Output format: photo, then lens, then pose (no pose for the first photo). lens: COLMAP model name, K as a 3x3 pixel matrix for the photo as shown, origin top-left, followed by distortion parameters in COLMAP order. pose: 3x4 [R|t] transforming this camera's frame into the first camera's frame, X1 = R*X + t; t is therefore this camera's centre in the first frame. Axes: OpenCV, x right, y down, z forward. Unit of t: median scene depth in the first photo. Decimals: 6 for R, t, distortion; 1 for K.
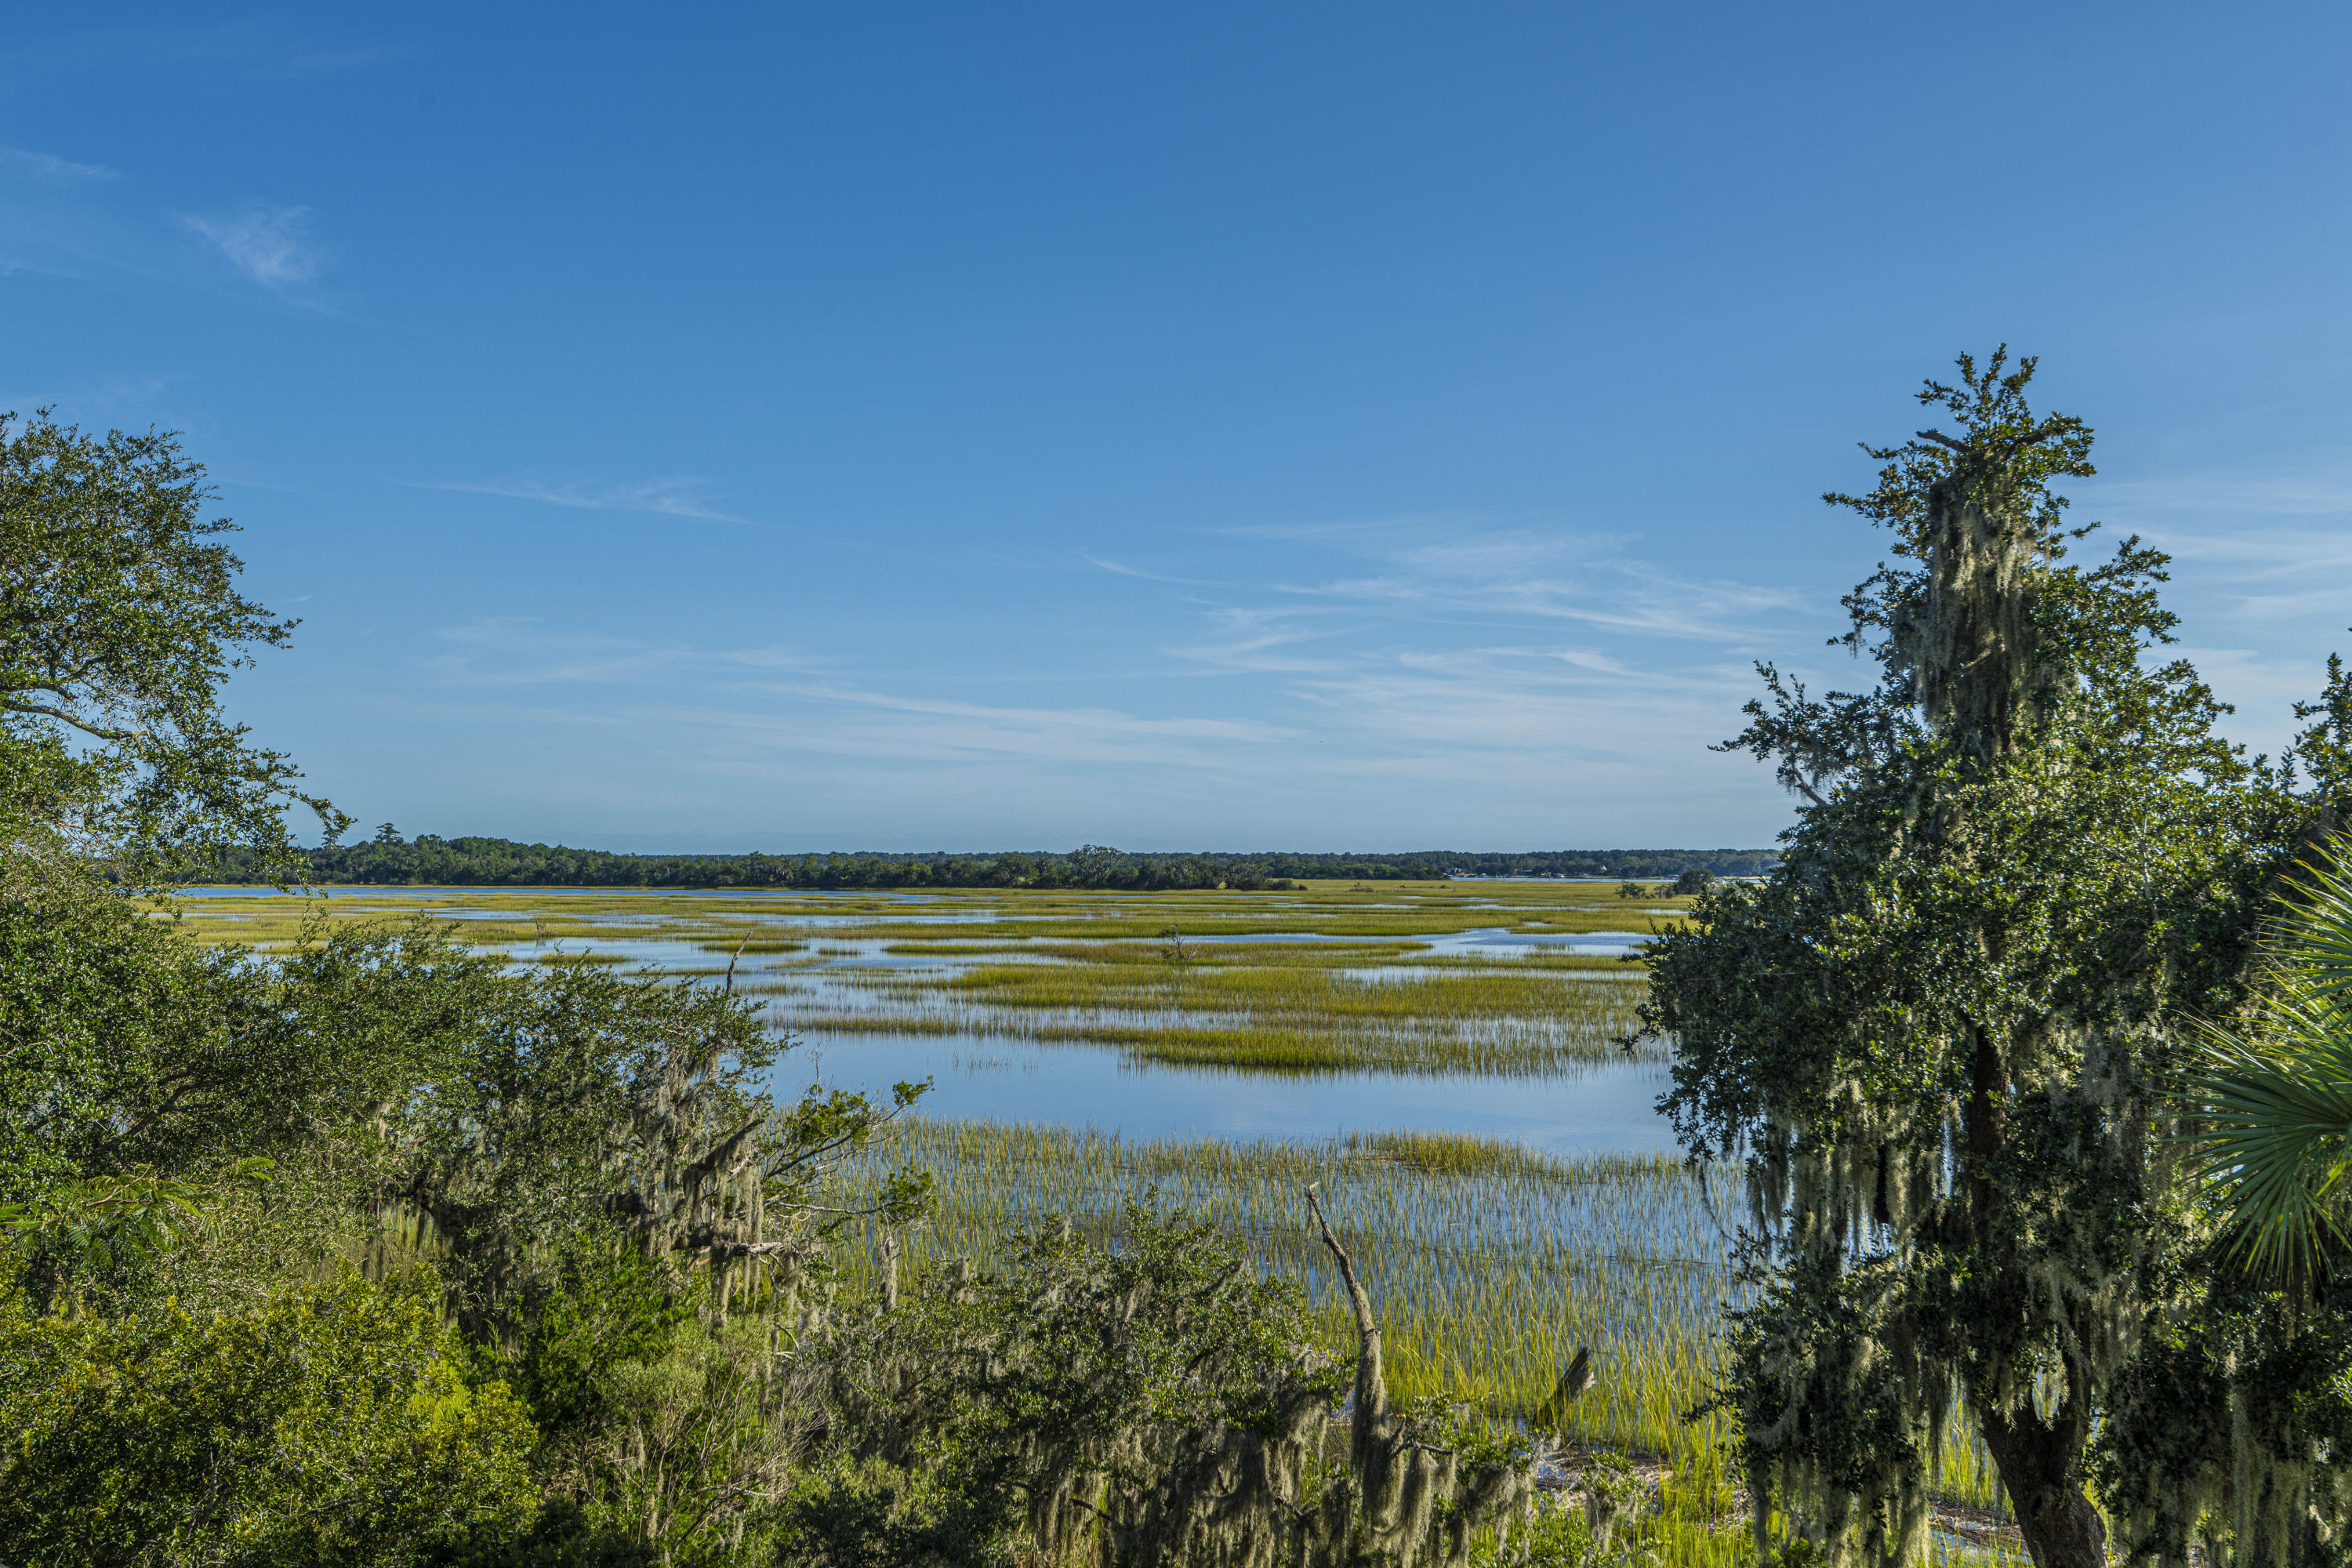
lens RADIAL K [[2307.9, 0, 1137.3], [0, 2307.9, 791.5], [0, 0, 1]] dist [0.004388, 0.002309]
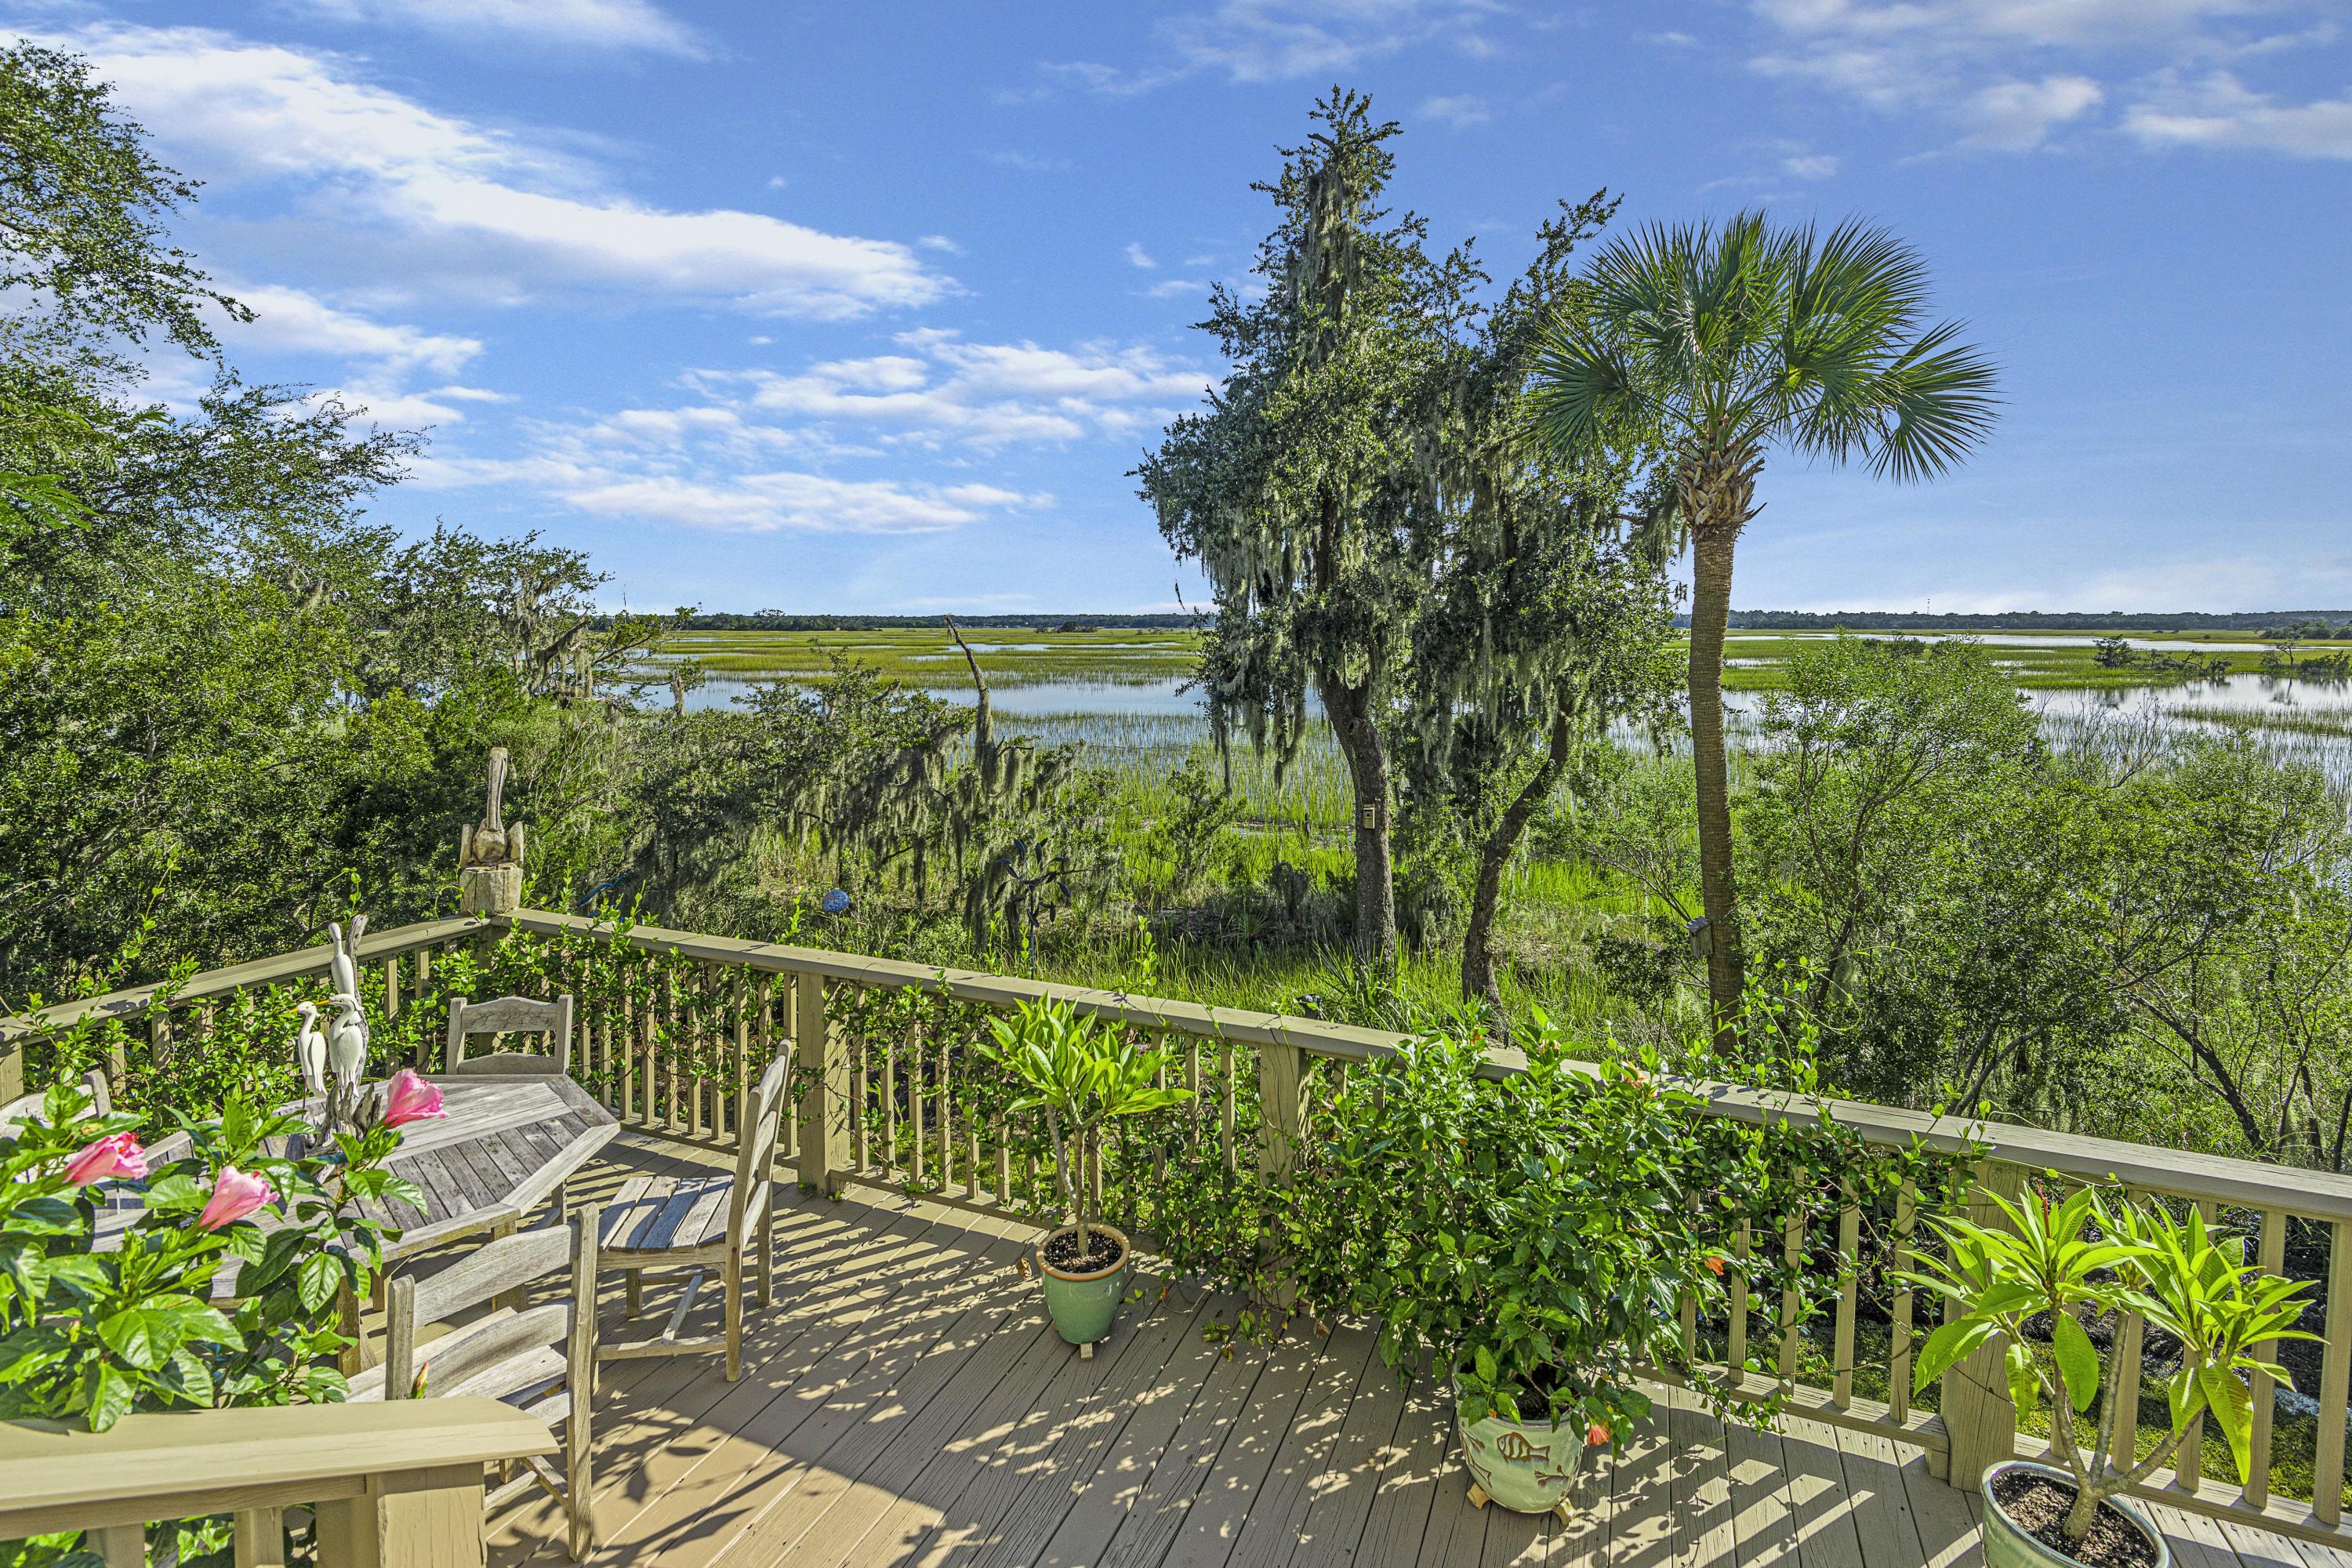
lens RADIAL K [[1105.2, 0, 1189.4], [0, 1105.2, 690.6], [0, 0, 1]] dist [0.020141, -0.017409]
pose [[0.941711, -0.023139, 0.335627, -0.036663], [-0.010634, 0.995086, 0.098441, 0.149562], [-0.336256, -0.096272, 0.936837, 0.148029]]
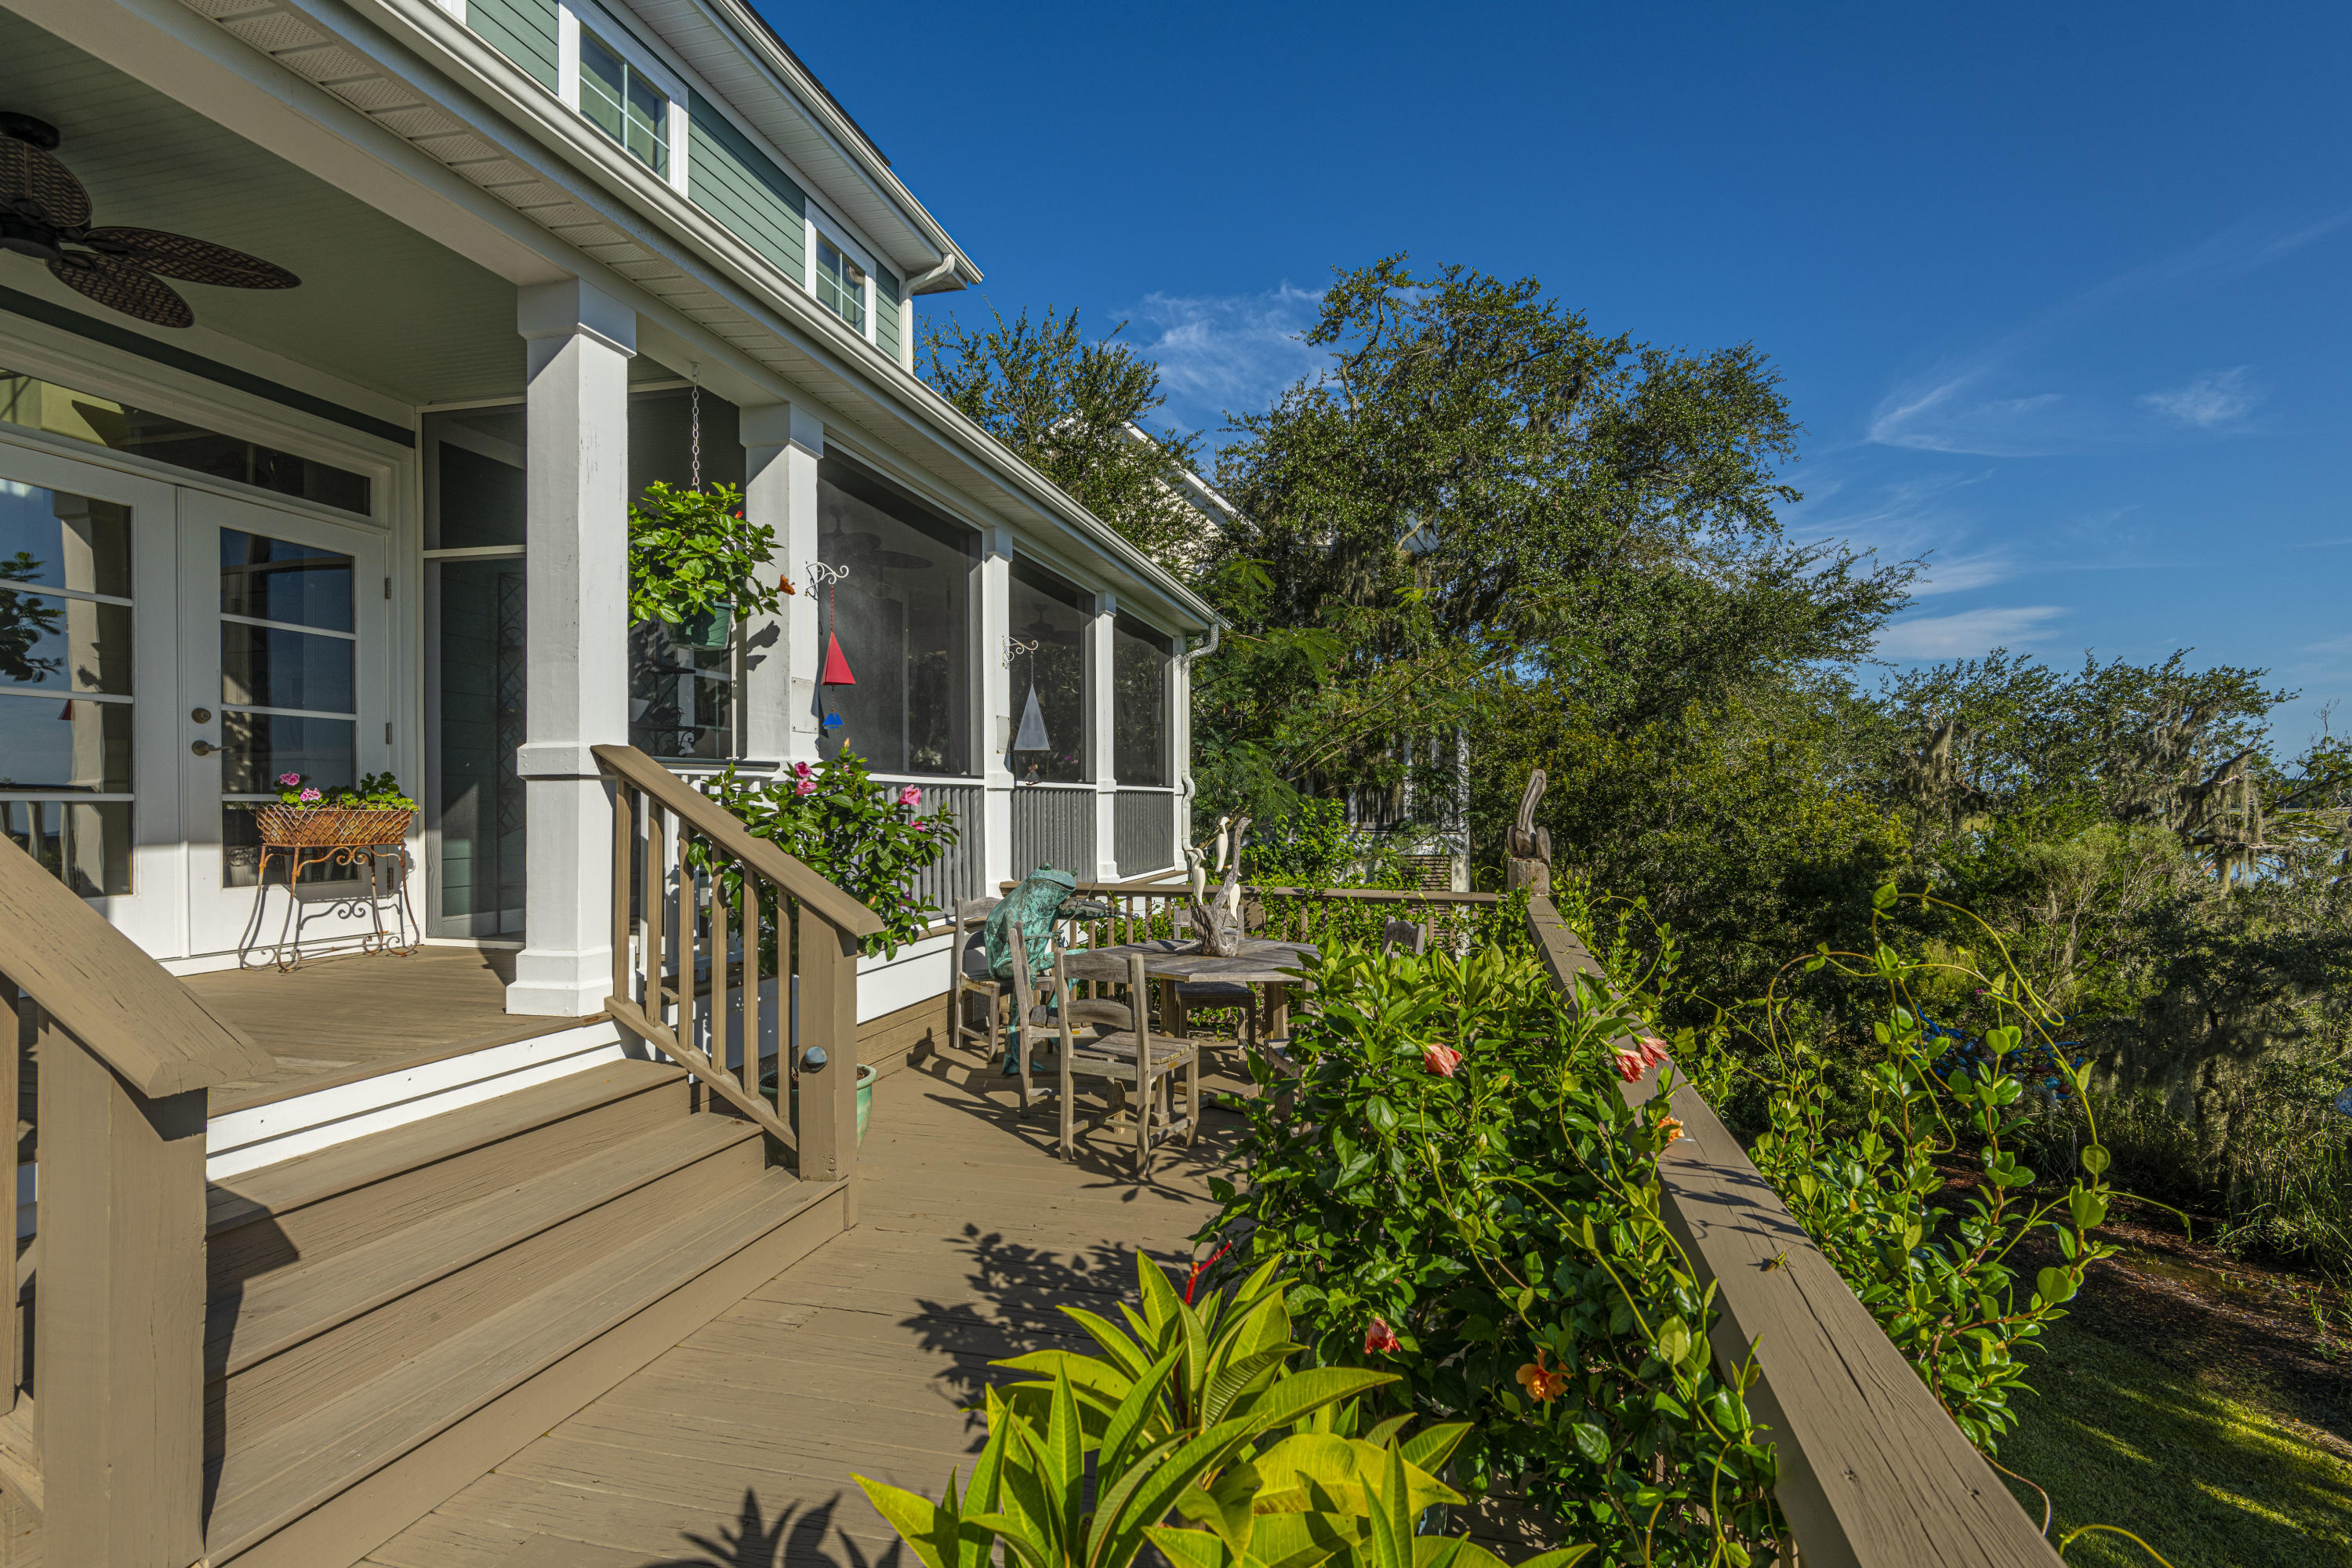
lens RADIAL K [[1088.1, 0, 1178.3], [0, 1088.1, 810.9], [0, 0, 1]] dist [0.024095, -0.000122]
pose [[0.440403, 0.000312, -0.897800, 0.207462], [0.039855, 0.999007, 0.019897, 0.193218], [0.896915, -0.044544, 0.439954, 0.190929]]
